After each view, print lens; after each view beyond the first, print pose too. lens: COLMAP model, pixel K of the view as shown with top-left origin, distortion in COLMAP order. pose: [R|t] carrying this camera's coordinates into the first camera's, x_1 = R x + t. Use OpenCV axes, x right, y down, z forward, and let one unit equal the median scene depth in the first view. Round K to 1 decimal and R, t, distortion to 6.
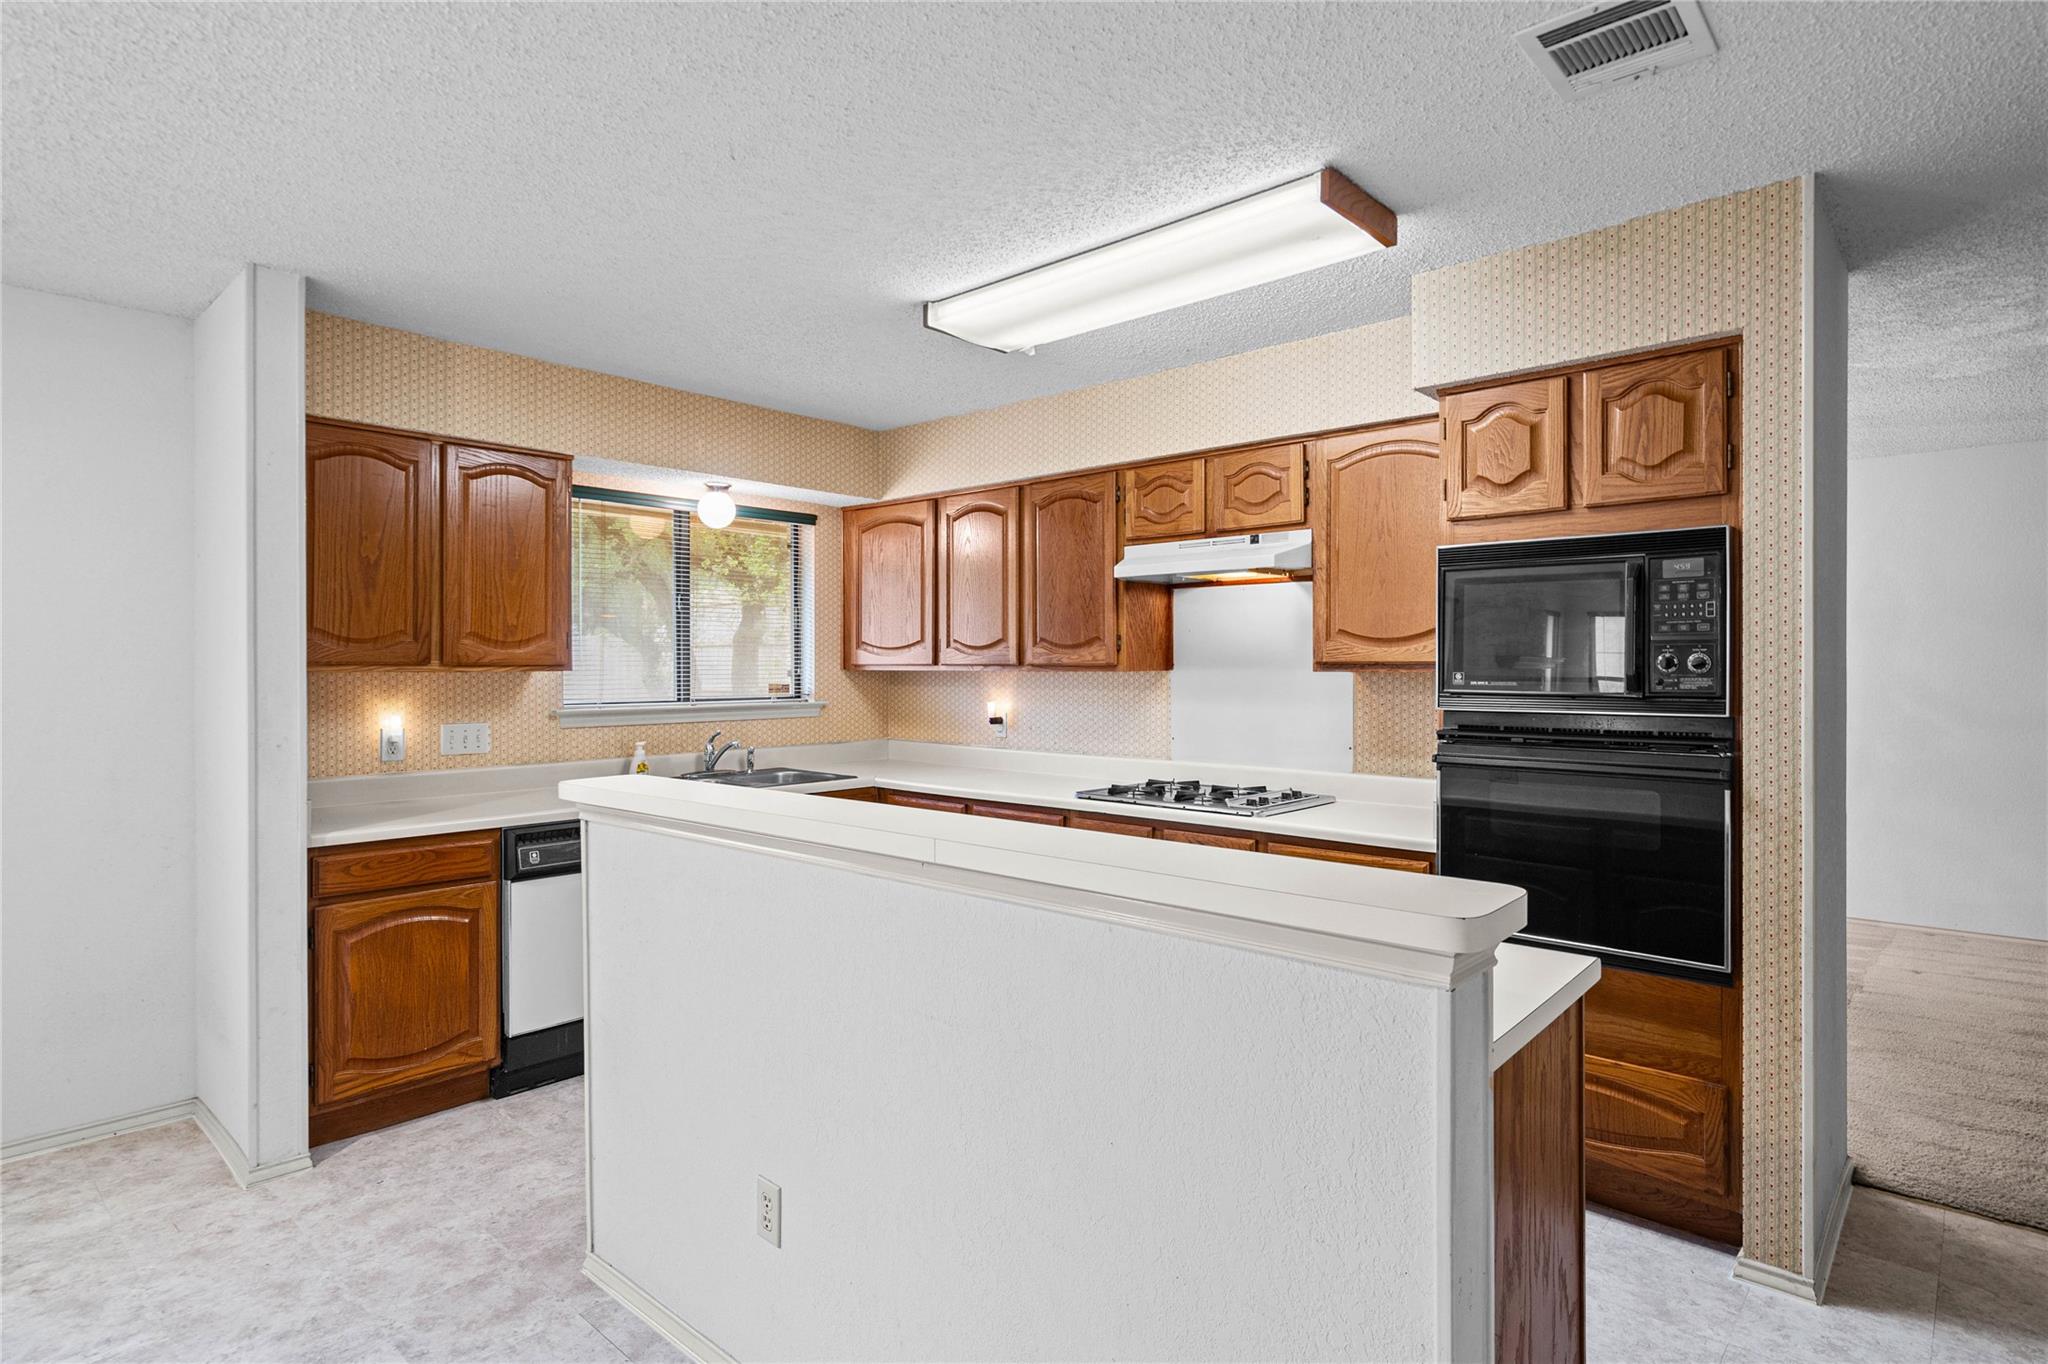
lens RADIAL K [[1072.8, 0, 1008.6], [0, 1072.8, 668.2], [0, 0, 1]] dist [0.002777, 0.000432]
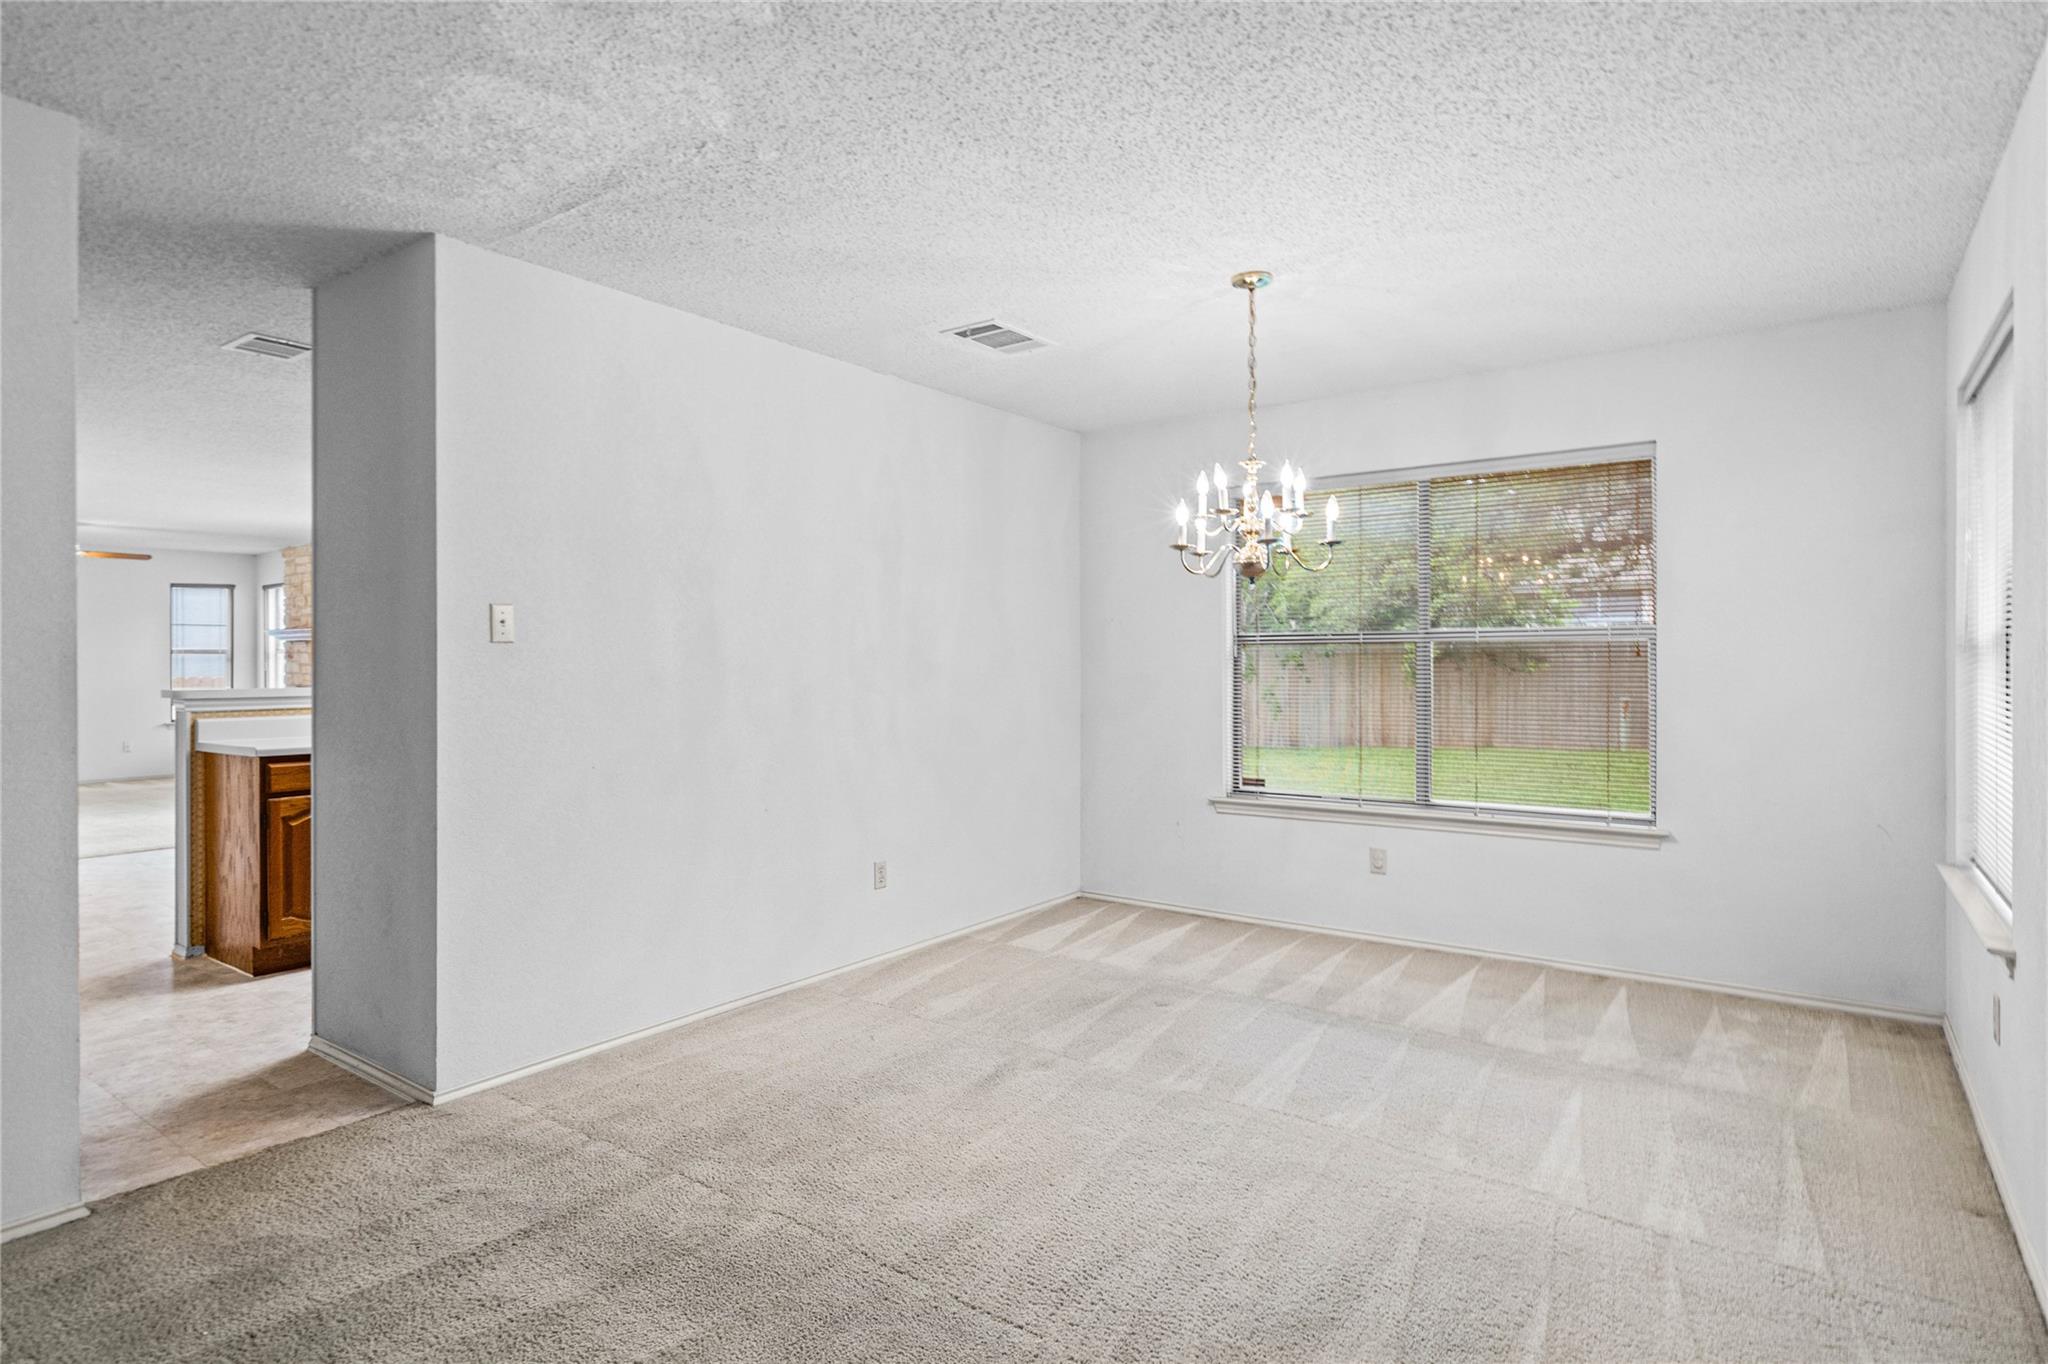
lens RADIAL K [[1072.8, 0, 1008.6], [0, 1072.8, 668.2], [0, 0, 1]] dist [0.002777, 0.000432]
pose [[0.111127, 0.006866, -0.993783, 1.562287], [-0.002366, 0.999975, 0.006645, 0.032430], [0.993803, 0.001613, 0.111140, 1.201035]]
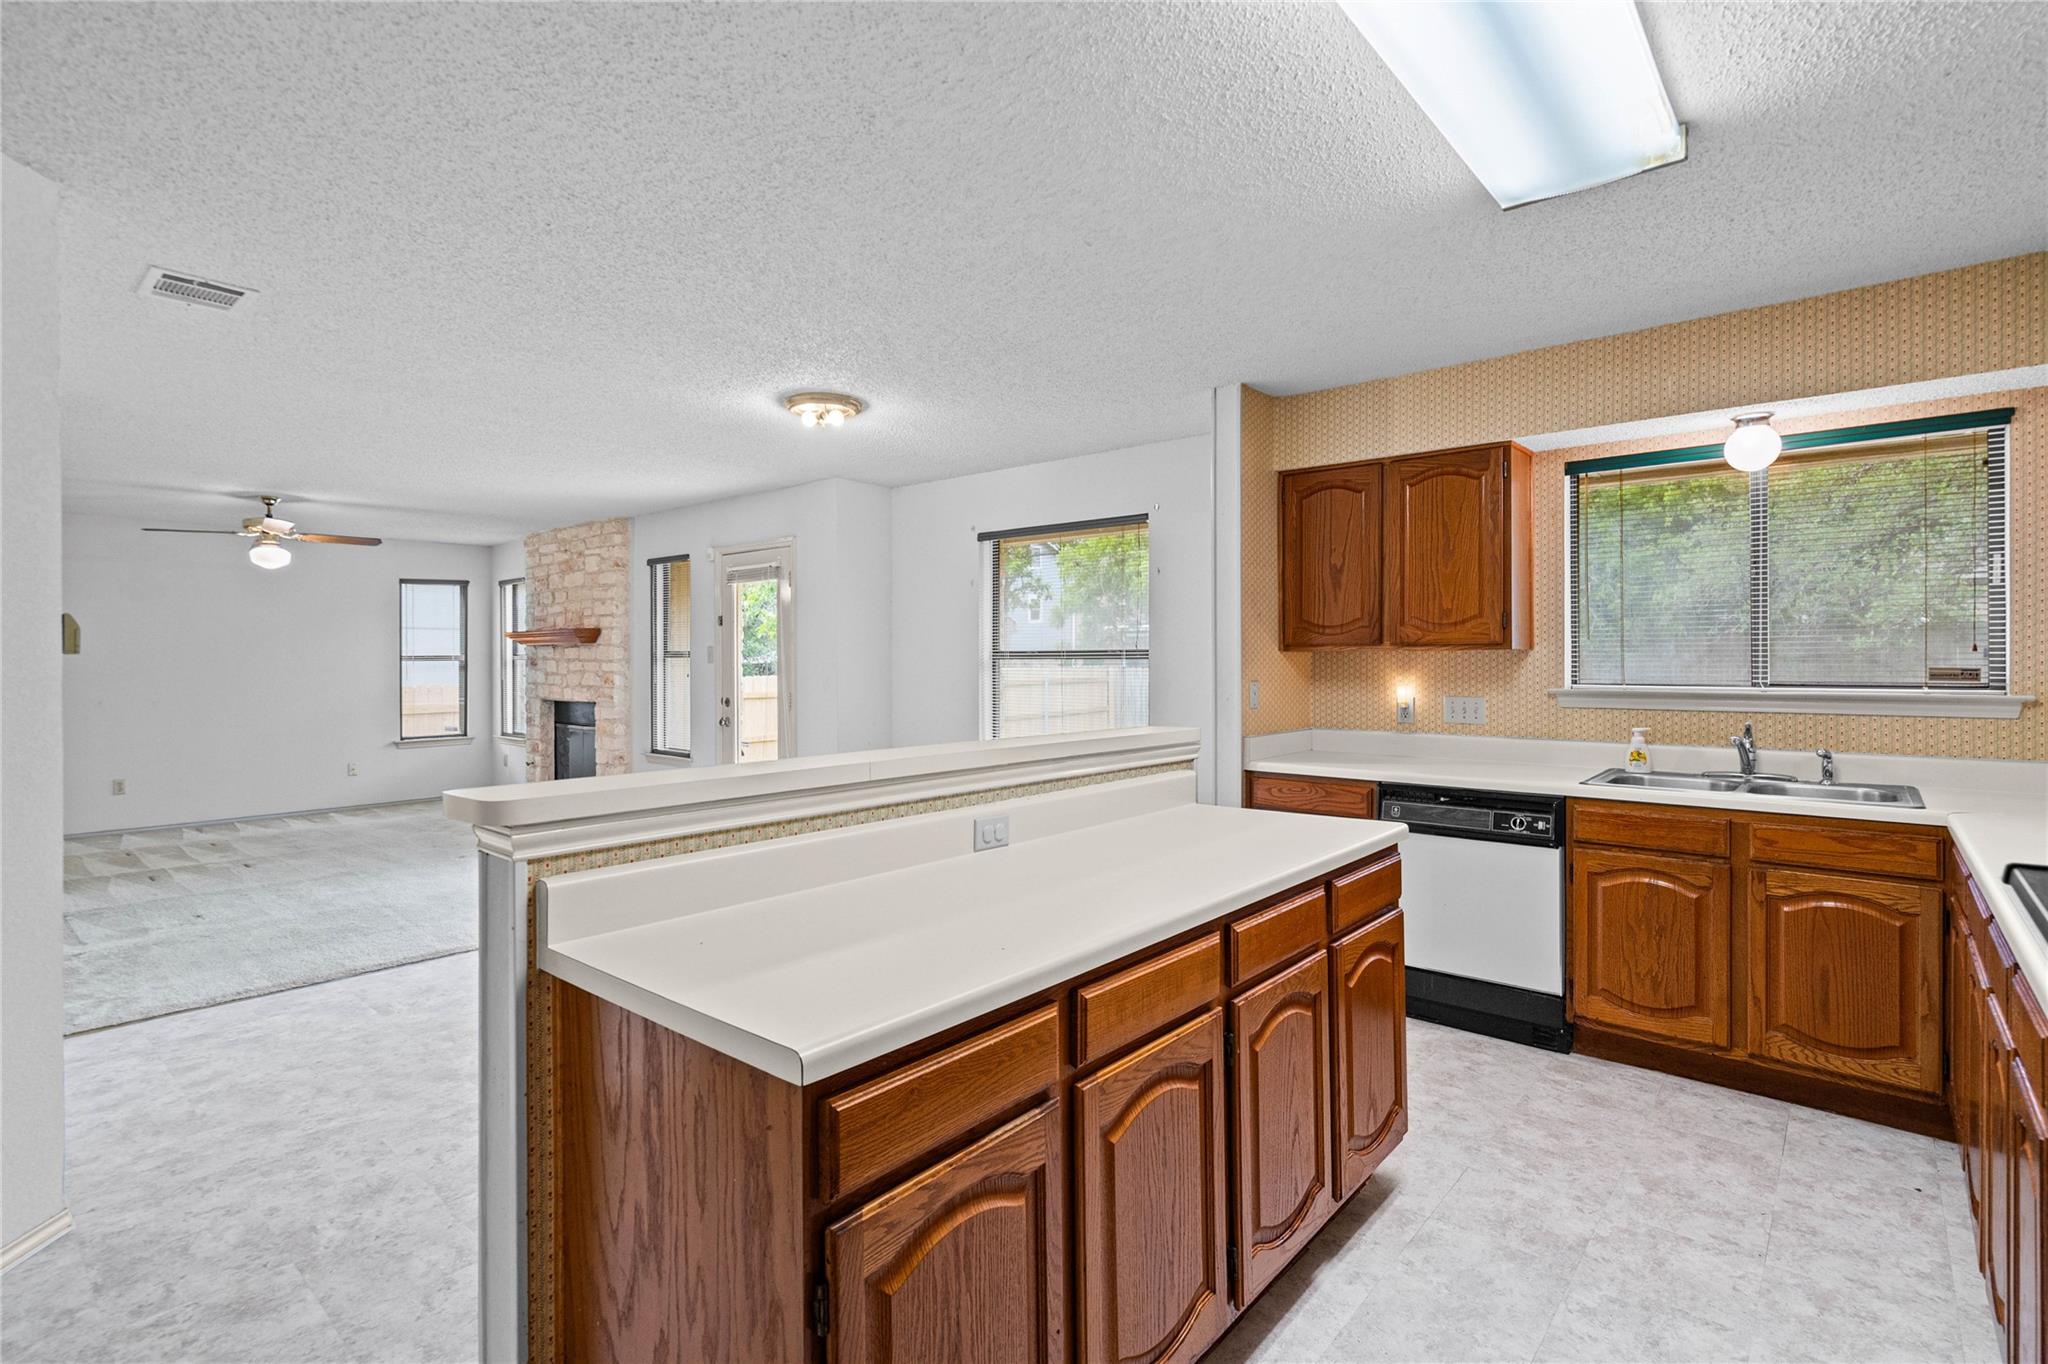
lens RADIAL K [[965.4, 0, 1009.2], [0, 965.4, 660.9], [0, 0, 1]] dist [0.002602, 0.000370]
pose [[0.021448, 0.001010, -0.999769, 0.573286], [0.000155, 0.999999, 0.001014, 0.013942], [0.999770, -0.000177, 0.021448, 0.558590]]
